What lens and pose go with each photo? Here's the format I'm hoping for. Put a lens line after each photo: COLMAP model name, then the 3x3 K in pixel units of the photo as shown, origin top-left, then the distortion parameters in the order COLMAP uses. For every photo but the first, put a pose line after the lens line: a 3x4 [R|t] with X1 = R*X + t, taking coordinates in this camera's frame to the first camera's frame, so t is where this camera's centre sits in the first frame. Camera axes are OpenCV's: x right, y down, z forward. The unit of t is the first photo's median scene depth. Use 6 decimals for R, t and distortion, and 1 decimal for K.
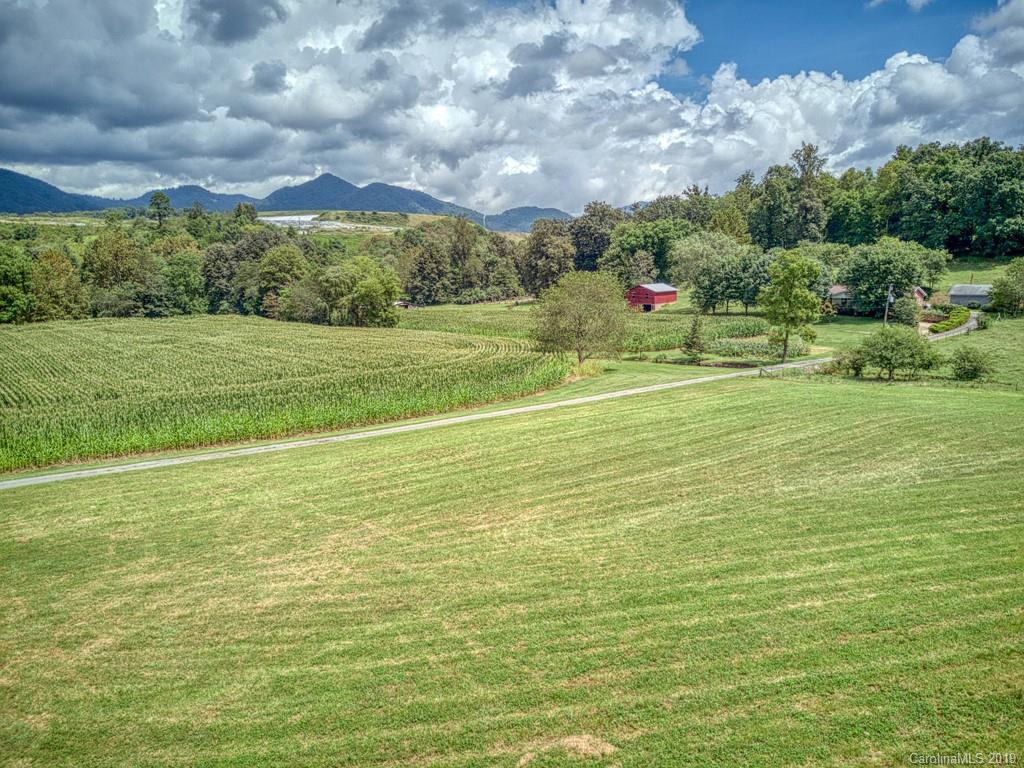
lens RADIAL K [[791.1, 0, 510.6], [0, 791.1, 374.4], [0, 0, 1]] dist [0.005578, 0.001412]
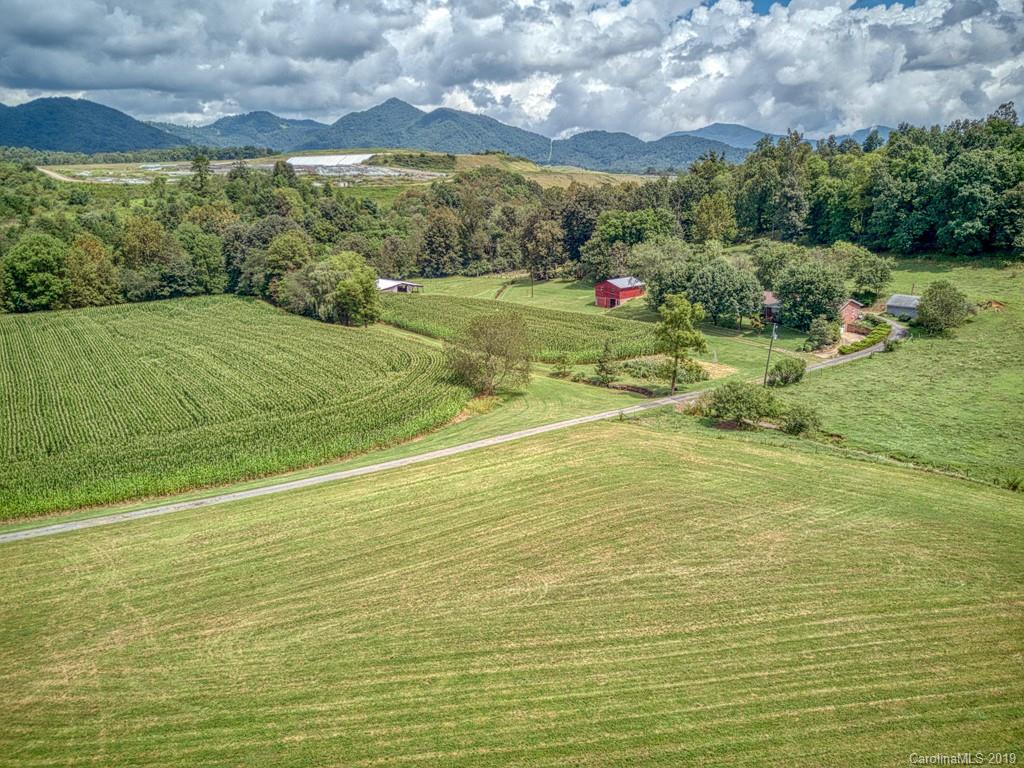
lens RADIAL K [[788.4, 0, 509.8], [0, 788.4, 379.1], [0, 0, 1]] dist [0.009527, -0.019981]
pose [[0.996208, 0.020404, -0.084573, 0.178740], [-0.012003, 0.995047, 0.098675, -0.119913], [0.086168, -0.097285, 0.991519, -0.102973]]
